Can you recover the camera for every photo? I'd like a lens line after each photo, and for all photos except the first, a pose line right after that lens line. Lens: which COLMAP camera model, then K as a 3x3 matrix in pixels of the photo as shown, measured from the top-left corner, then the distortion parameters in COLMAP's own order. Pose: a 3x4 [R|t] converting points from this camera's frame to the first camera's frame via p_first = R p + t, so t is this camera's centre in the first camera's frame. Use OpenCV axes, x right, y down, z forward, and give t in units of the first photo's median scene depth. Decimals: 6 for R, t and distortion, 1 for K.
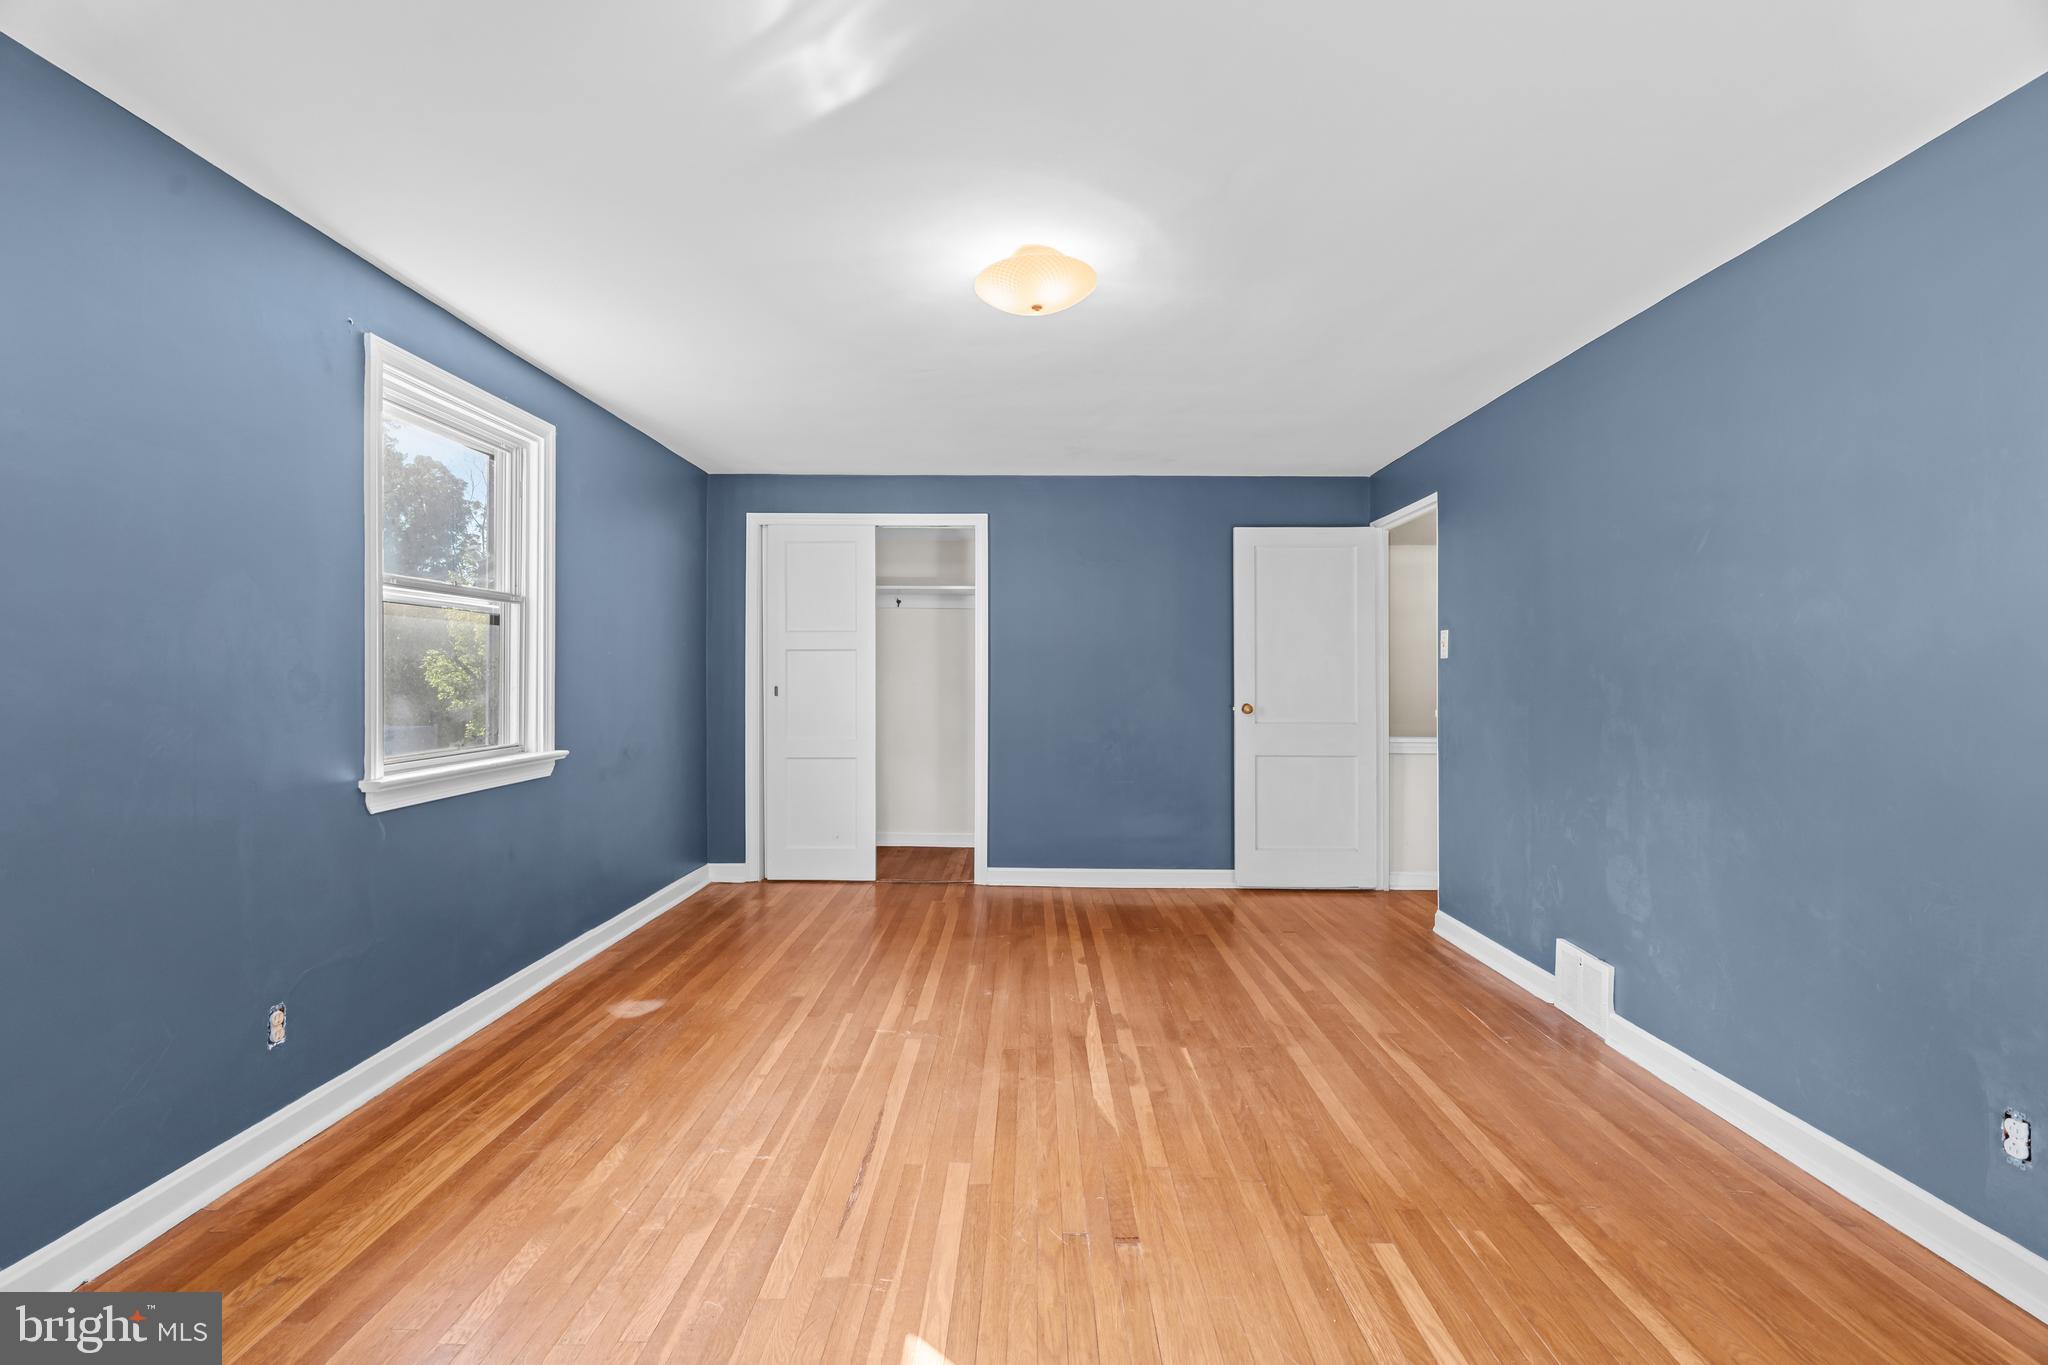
lens RADIAL K [[914.1, 0, 1024.0], [0, 914.1, 682.5], [0, 0, 1]] dist [-0.006672, 0.000215]
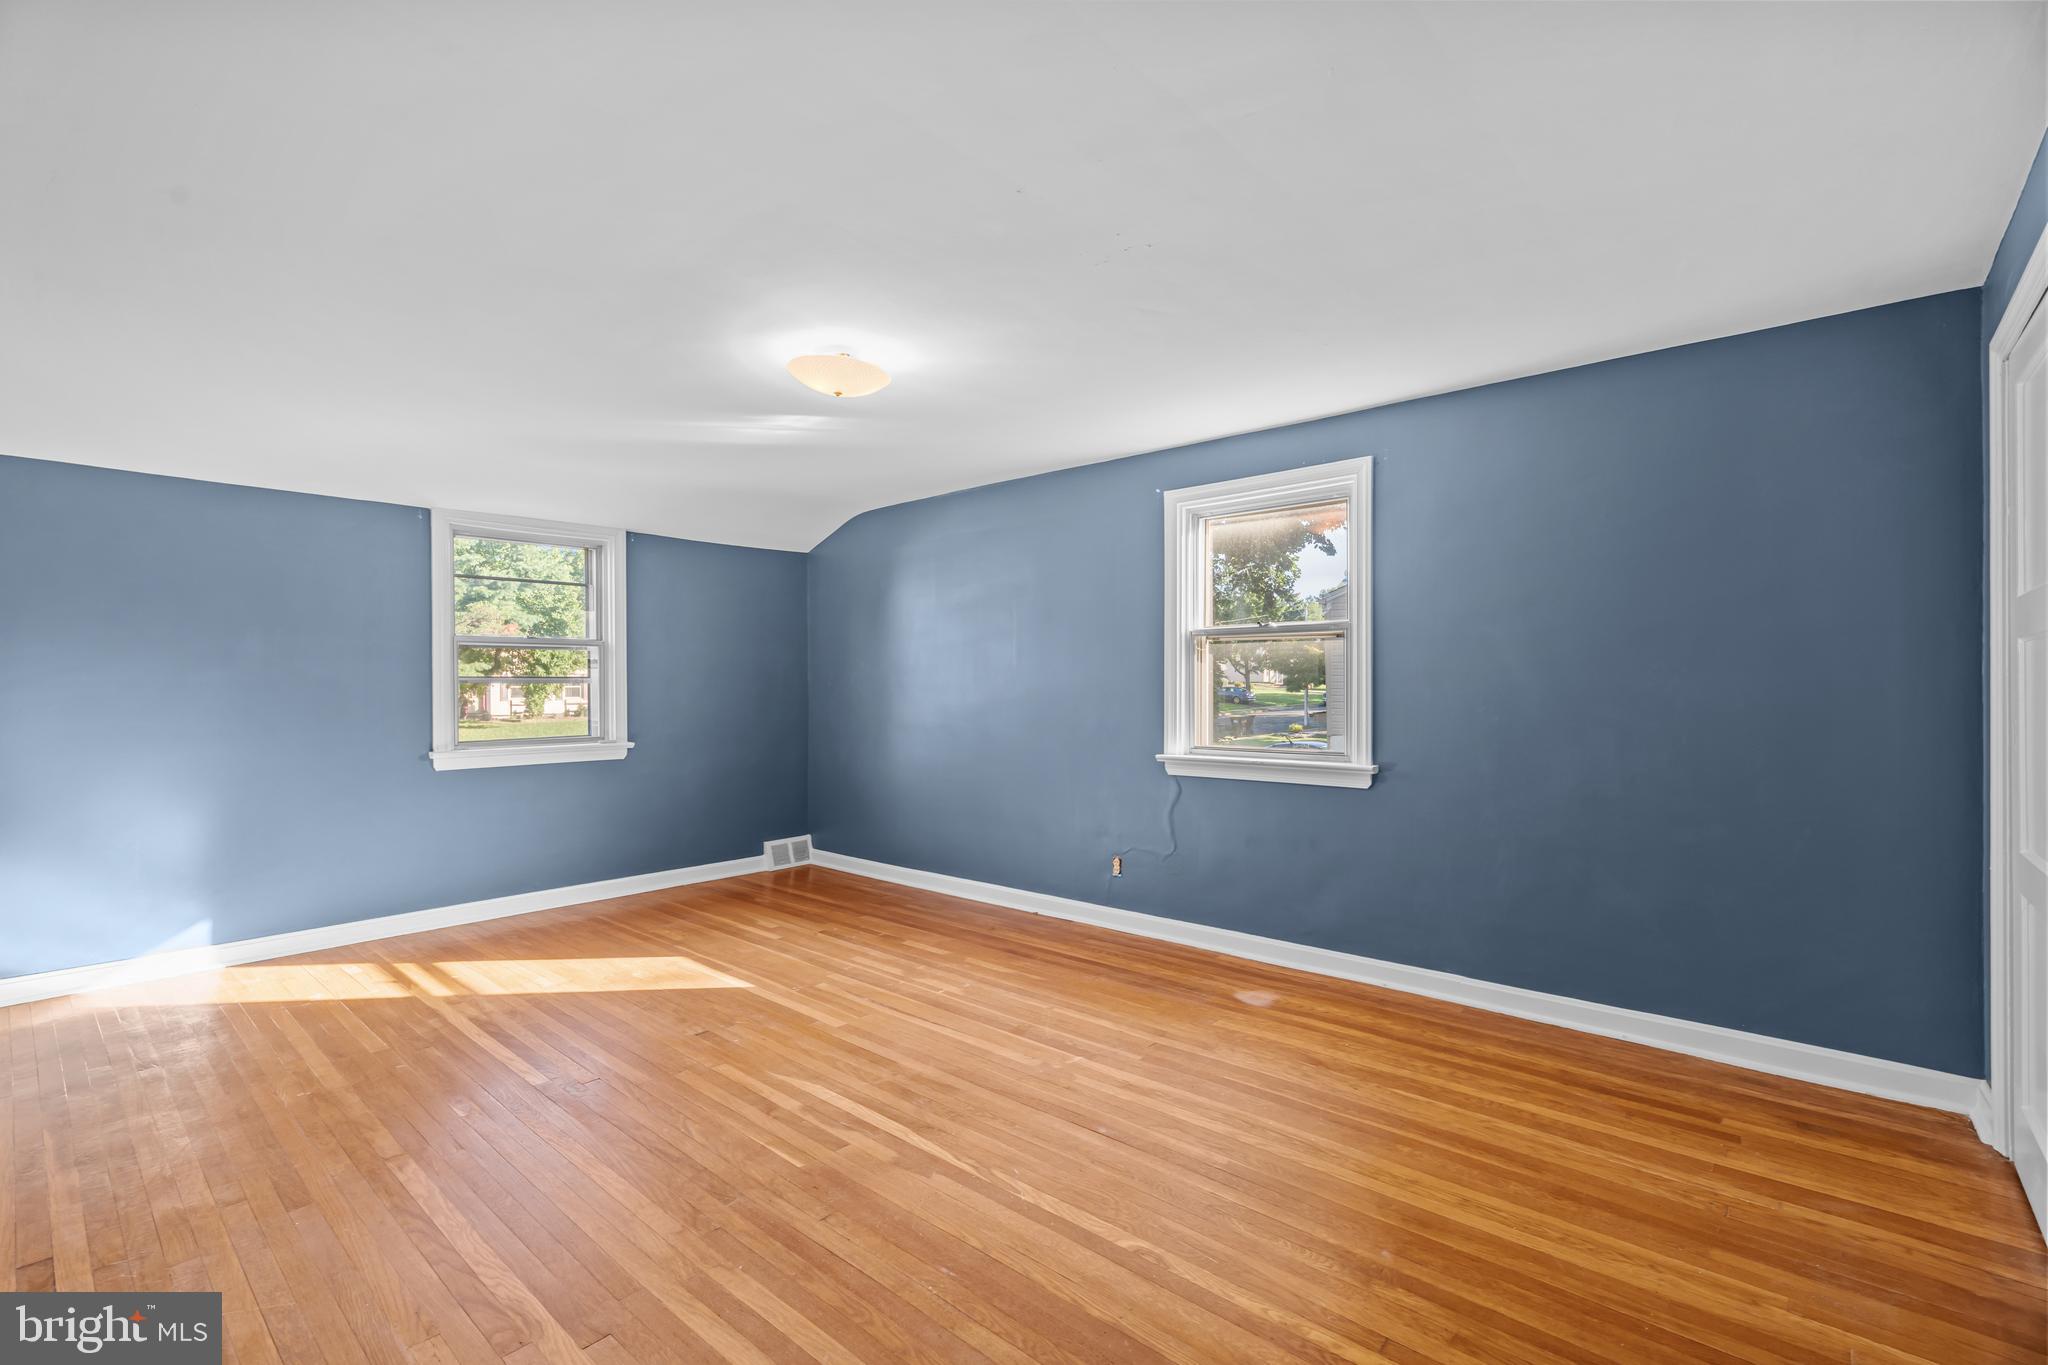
lens RADIAL K [[914.1, 0, 1024.0], [0, 914.1, 682.5], [0, 0, 1]] dist [-0.006672, 0.000215]
pose [[-0.658173, -0.004241, -0.752855, 0.707524], [-0.003289, 0.999991, -0.002758, -0.021673], [0.752859, 0.000661, -0.658181, 1.824242]]
